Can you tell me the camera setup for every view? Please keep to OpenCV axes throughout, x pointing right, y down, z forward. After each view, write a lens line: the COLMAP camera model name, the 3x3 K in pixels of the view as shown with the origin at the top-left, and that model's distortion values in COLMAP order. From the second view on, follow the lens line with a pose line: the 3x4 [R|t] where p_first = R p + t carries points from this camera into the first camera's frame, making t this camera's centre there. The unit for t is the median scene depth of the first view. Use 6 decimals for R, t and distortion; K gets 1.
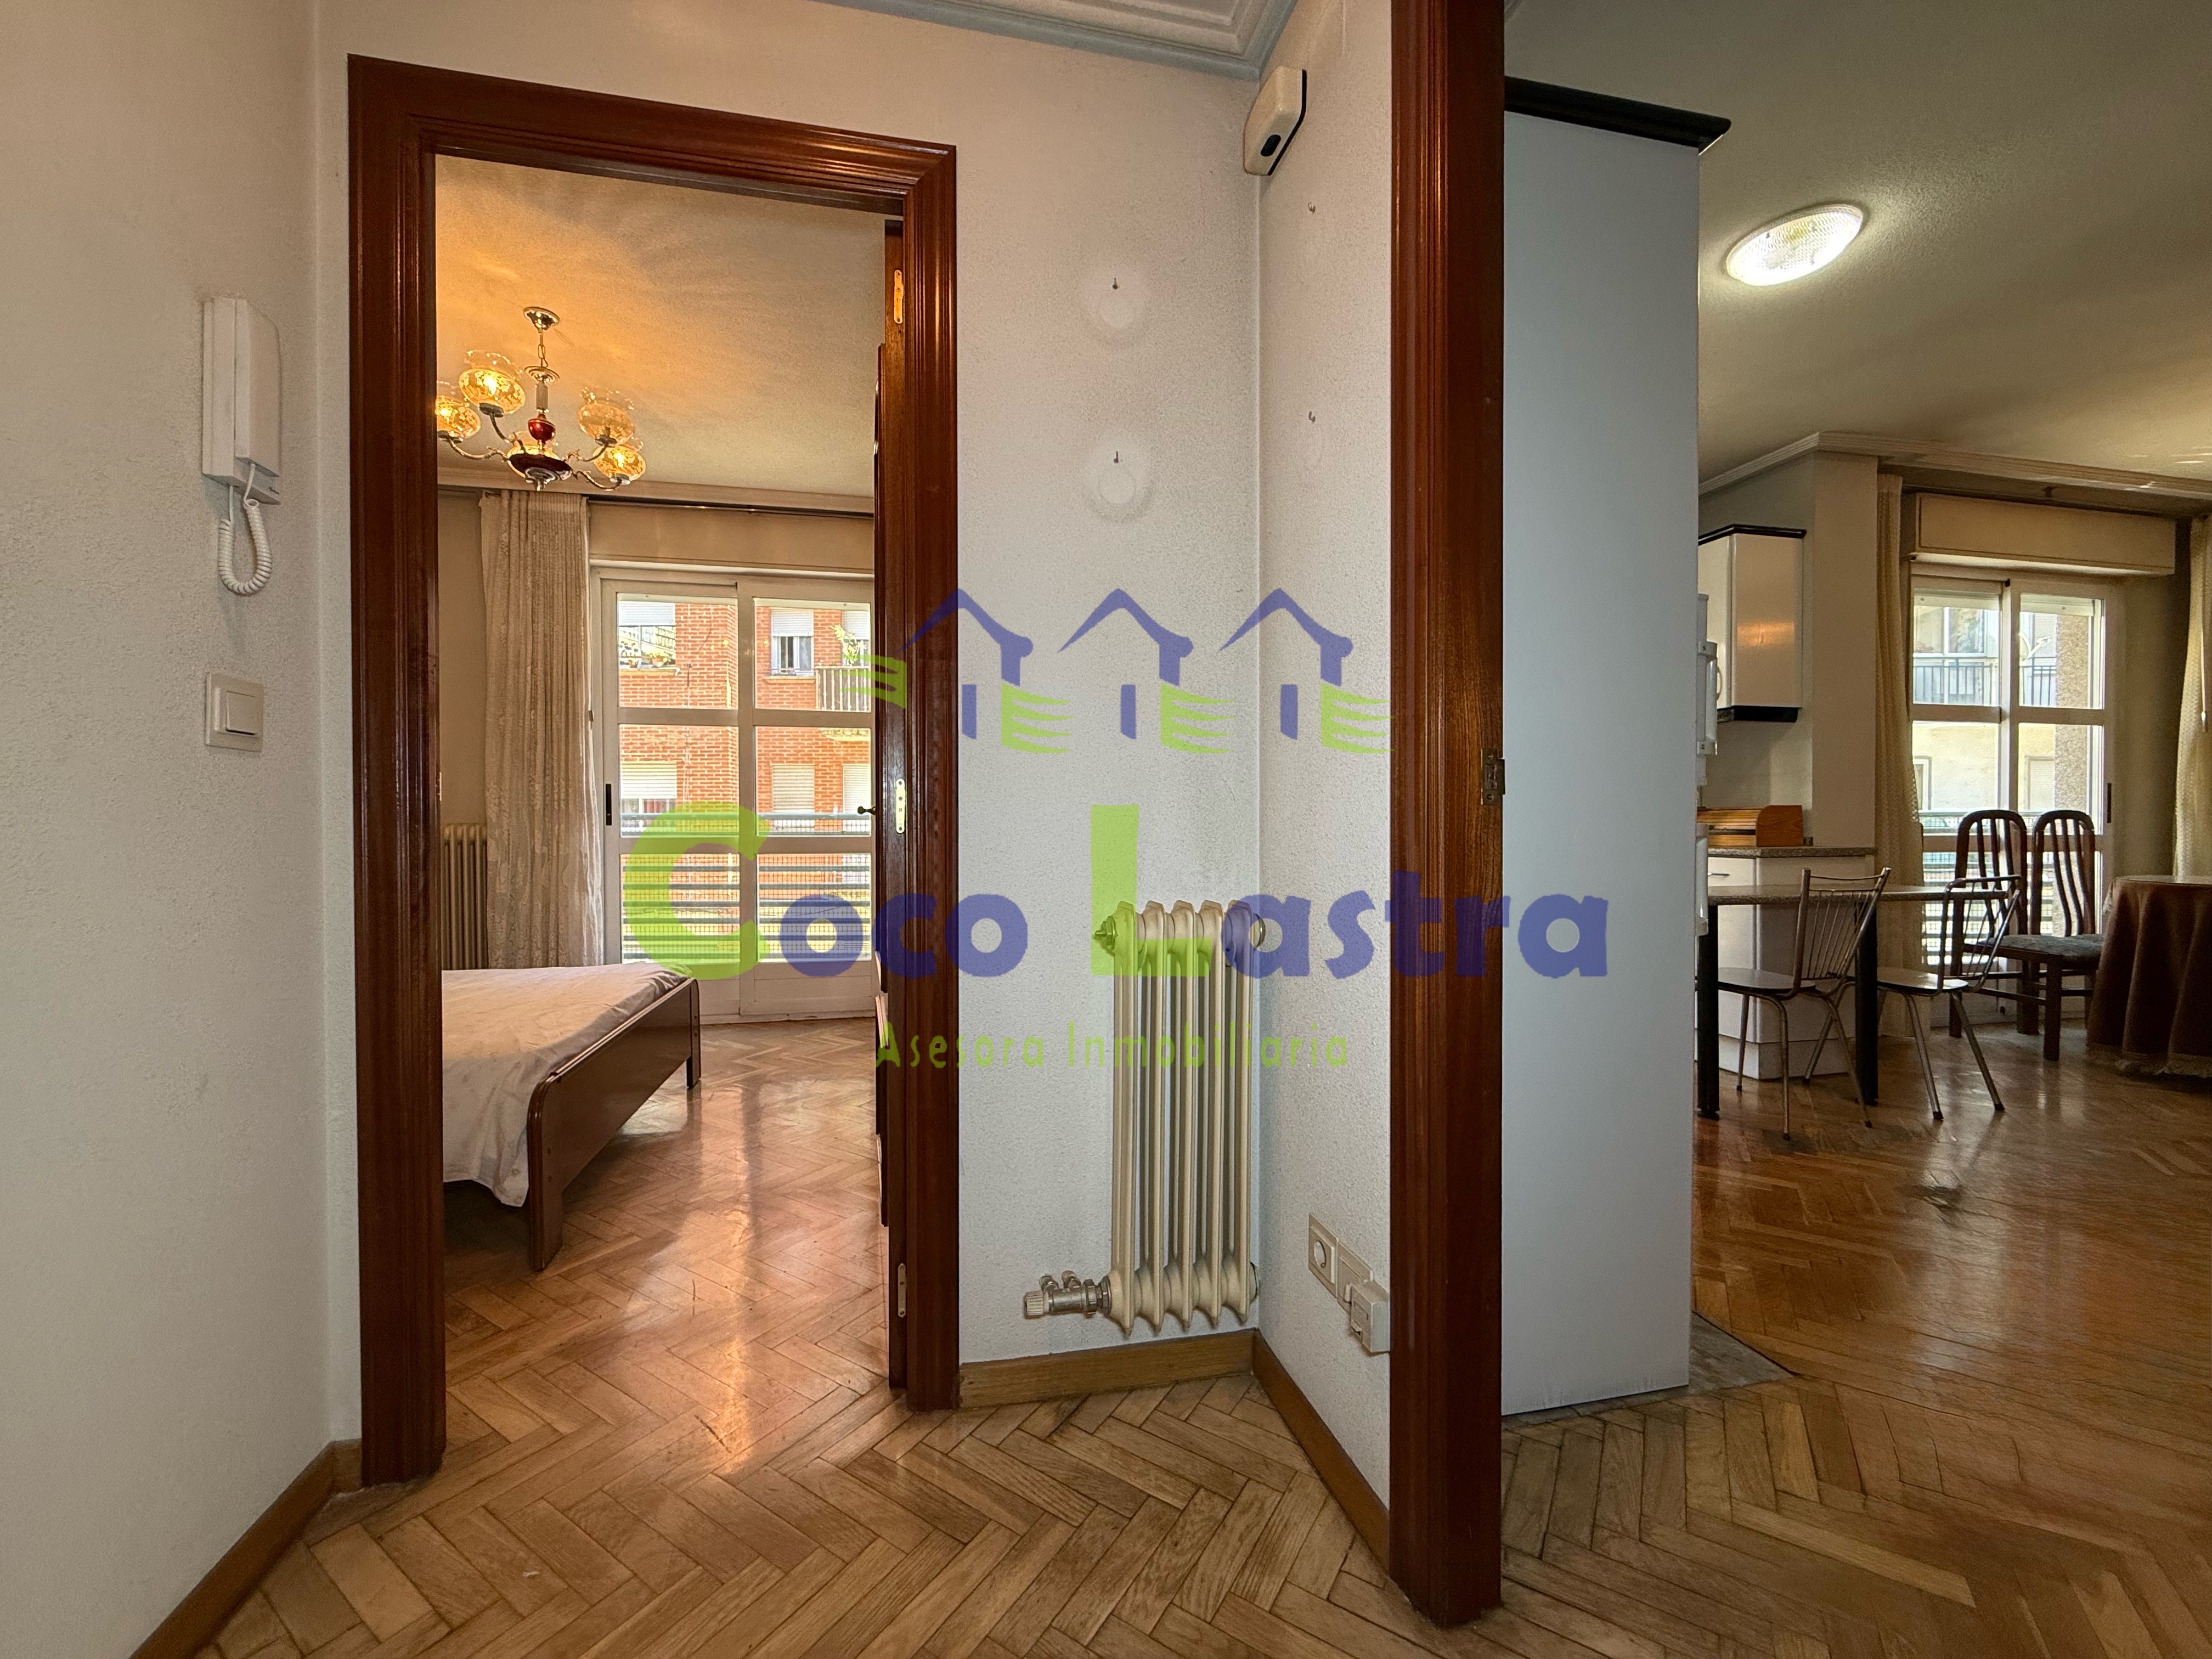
lens RADIAL K [[878.8, 0, 1100.7], [0, 878.8, 827.4], [0, 0, 1]] dist [-0.001163, 0.000175]
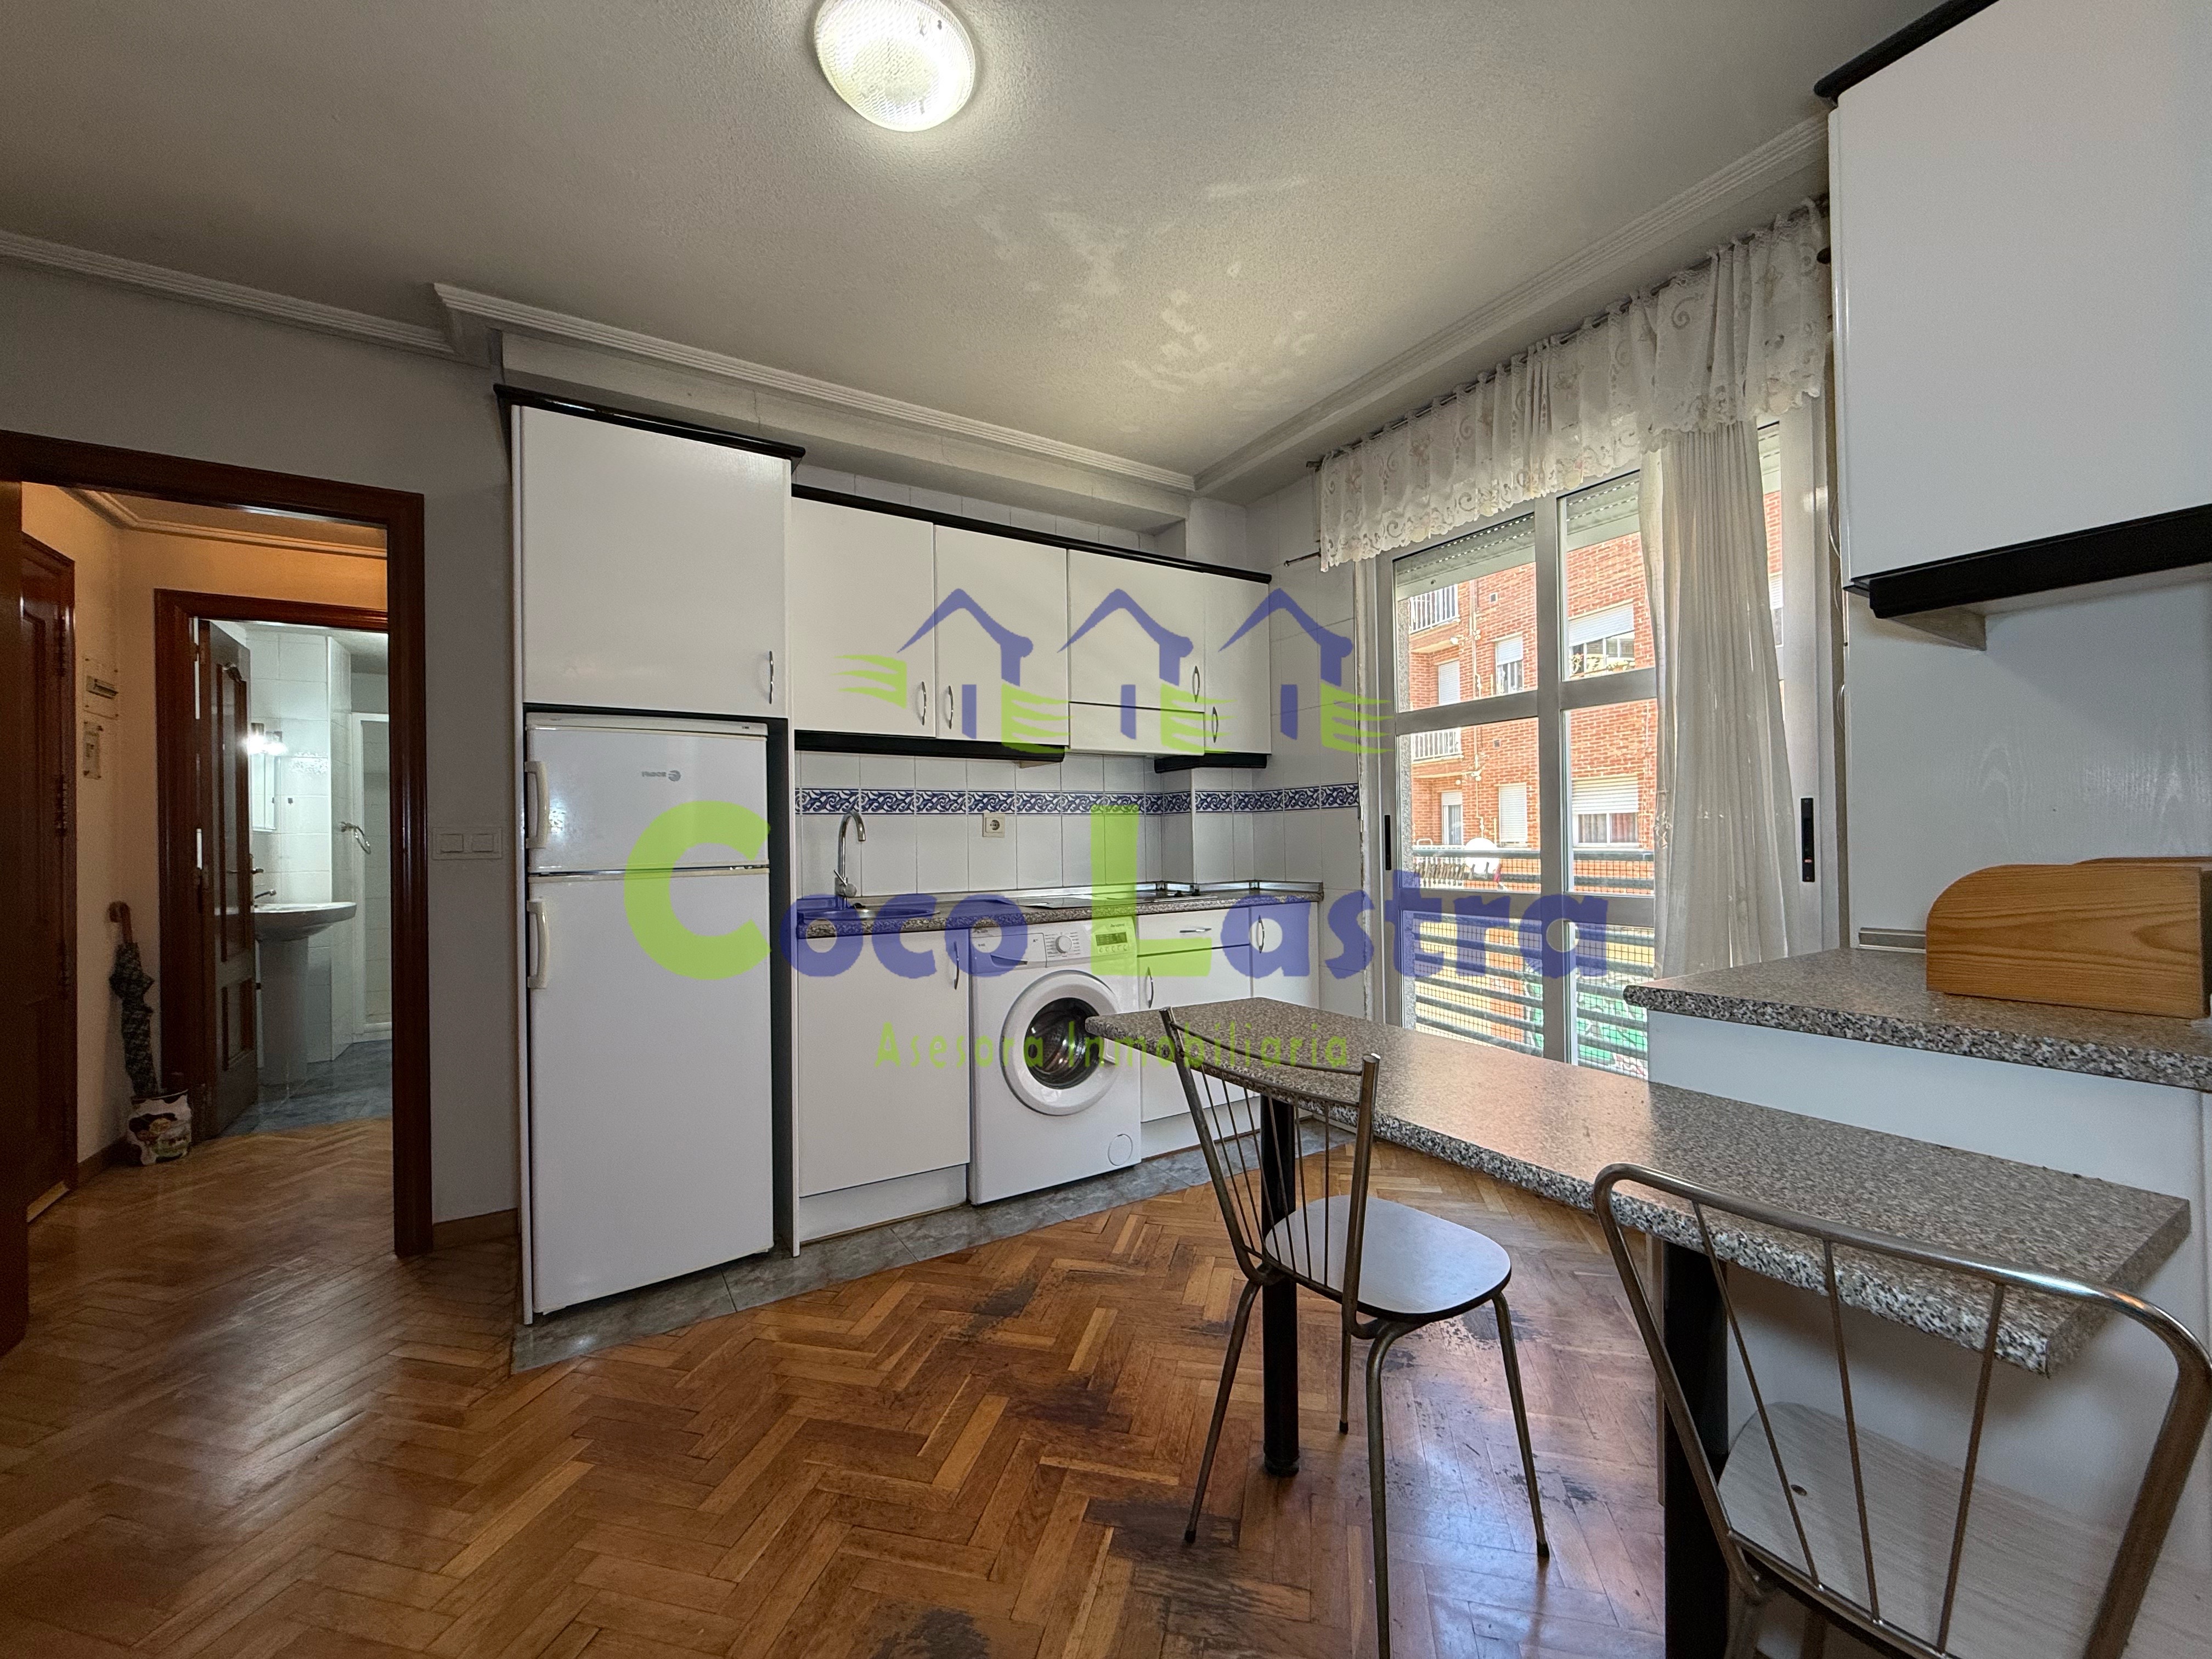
lens RADIAL K [[878.8, 0, 1095.4], [0, 878.8, 831.1], [0, 0, 1]] dist [-0.001163, 0.000175]
pose [[0.323435, -0.016852, -0.946100, 0.841233], [0.008632, 0.999852, -0.014858, -0.031351], [0.946211, -0.003361, 0.323533, 0.528304]]
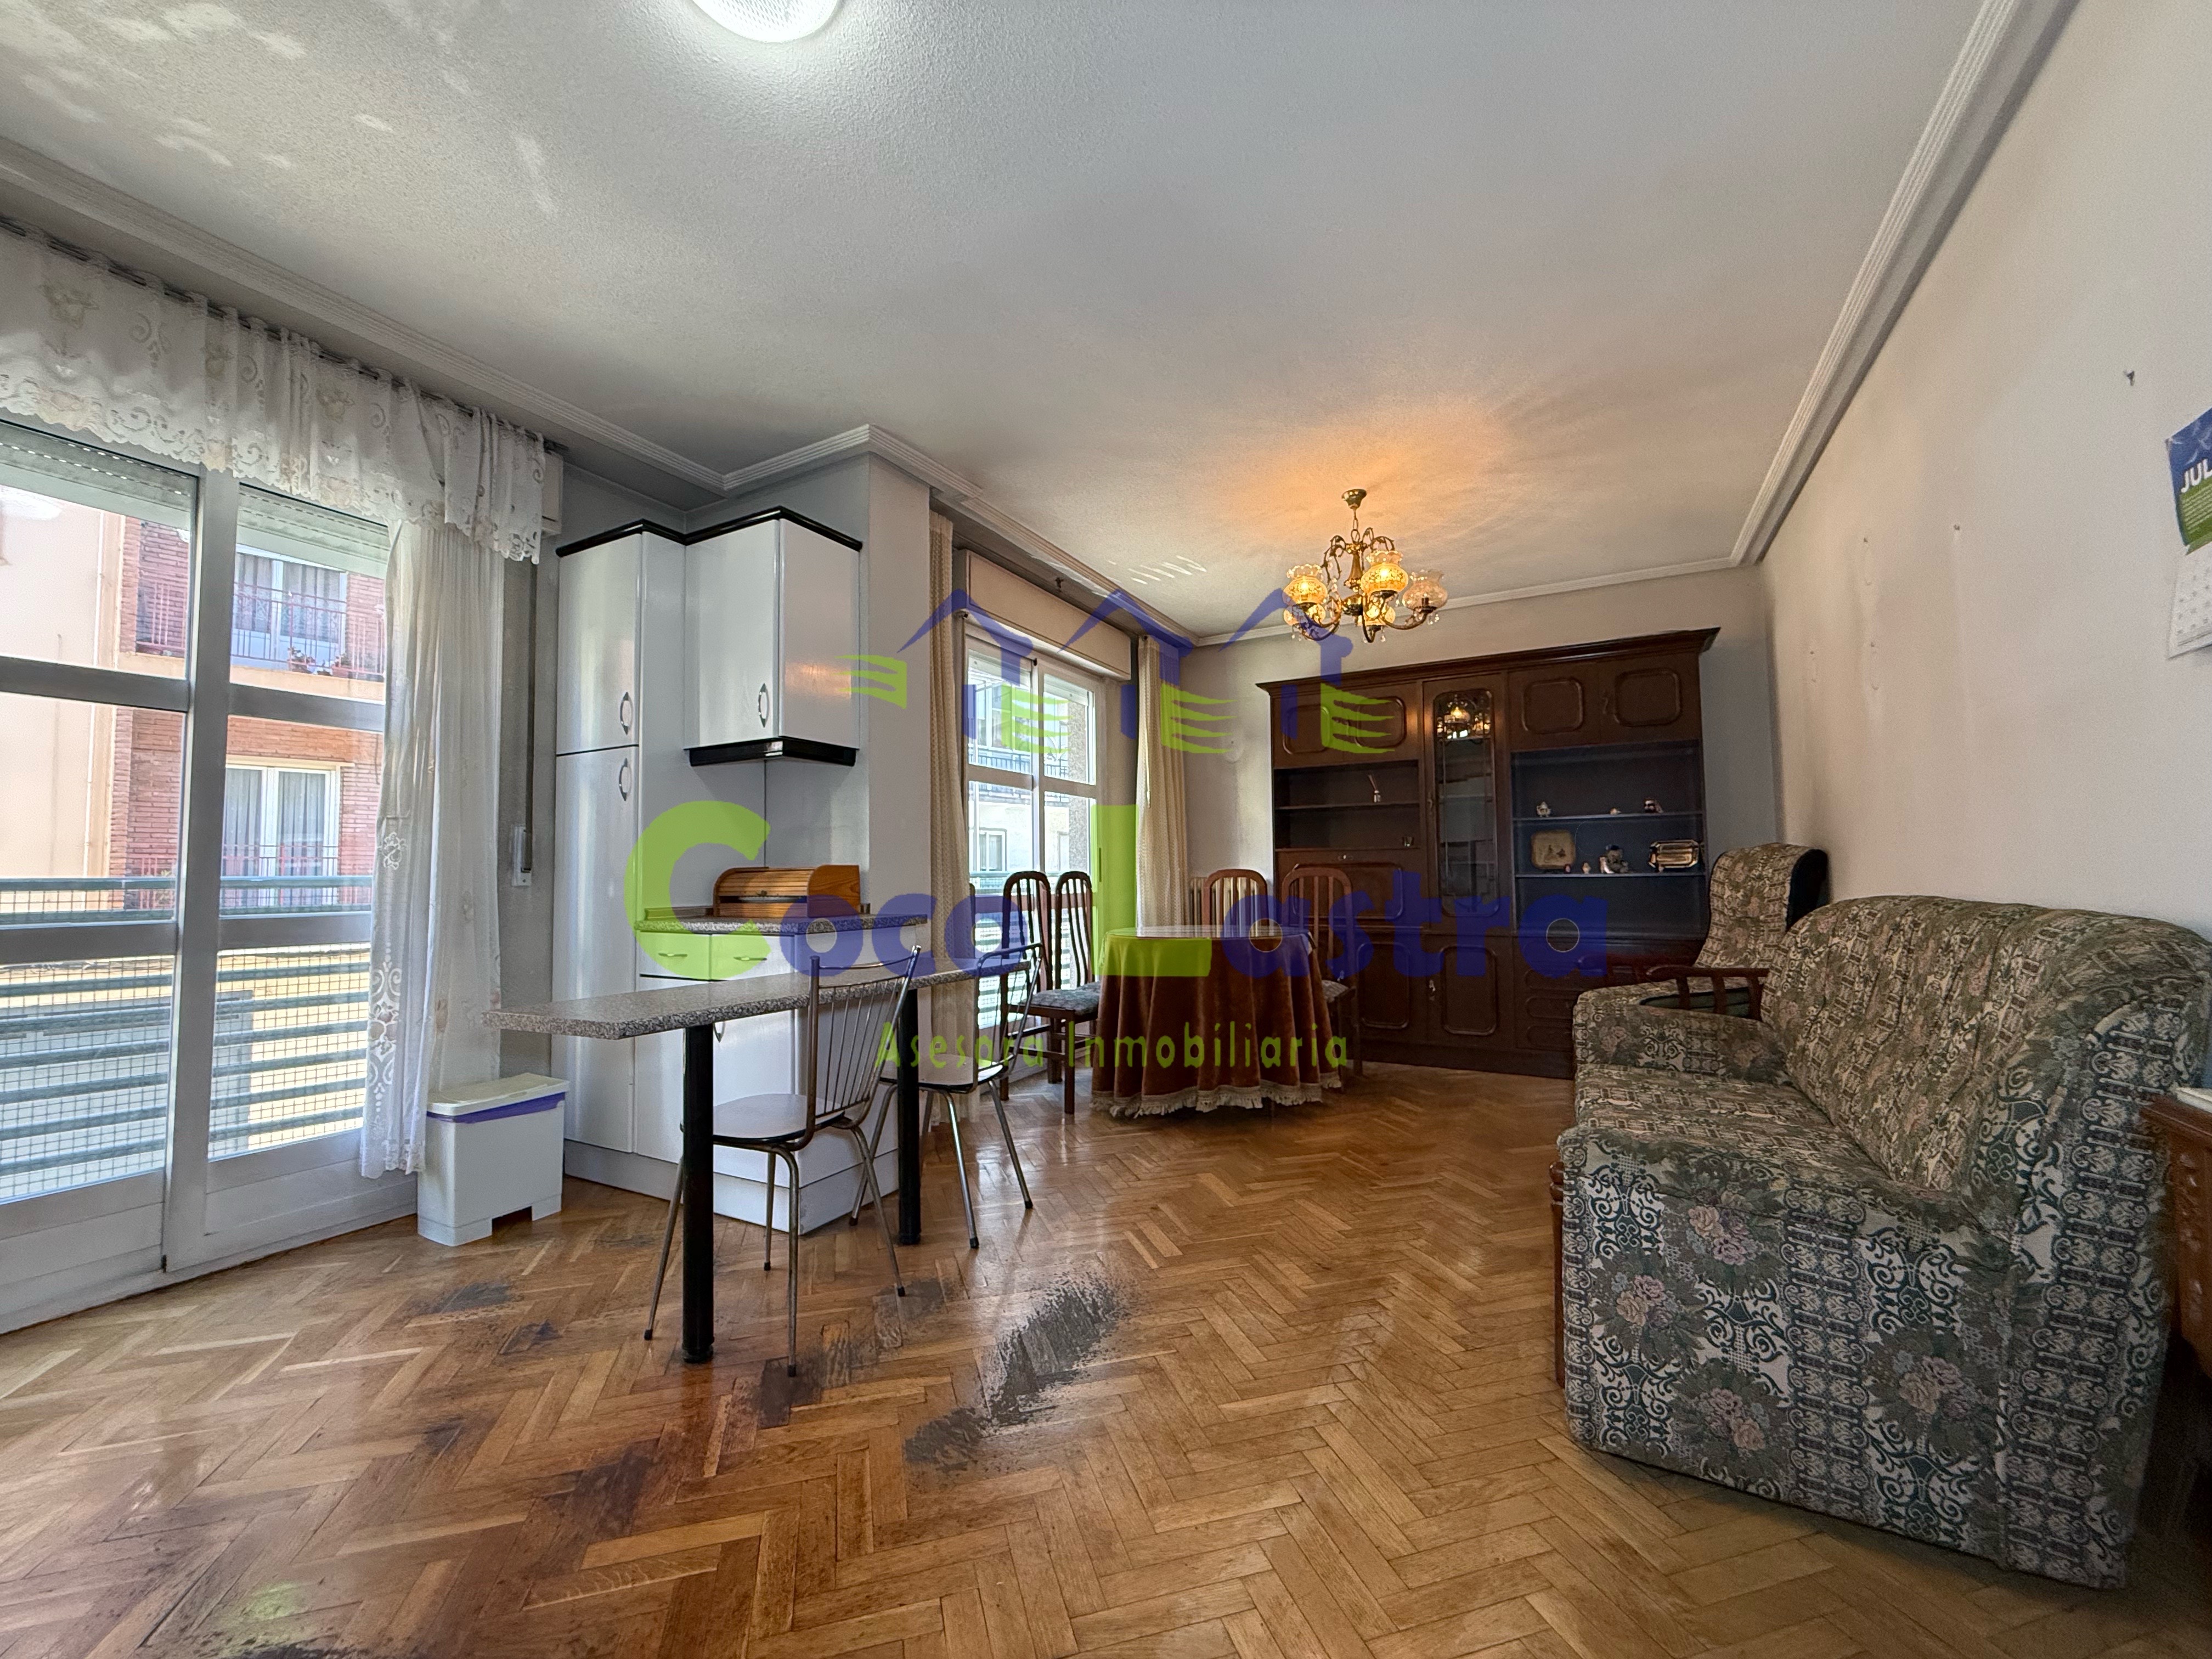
lens RADIAL K [[878.8, 0, 1098.6], [0, 878.8, 833.0], [0, 0, 1]] dist [-0.001163, 0.000175]
pose [[0.655318, 0.028962, 0.754797, 0.285406], [0.019675, 0.998271, -0.055385, -0.005038], [-0.755096, 0.051145, 0.653616, 0.254135]]
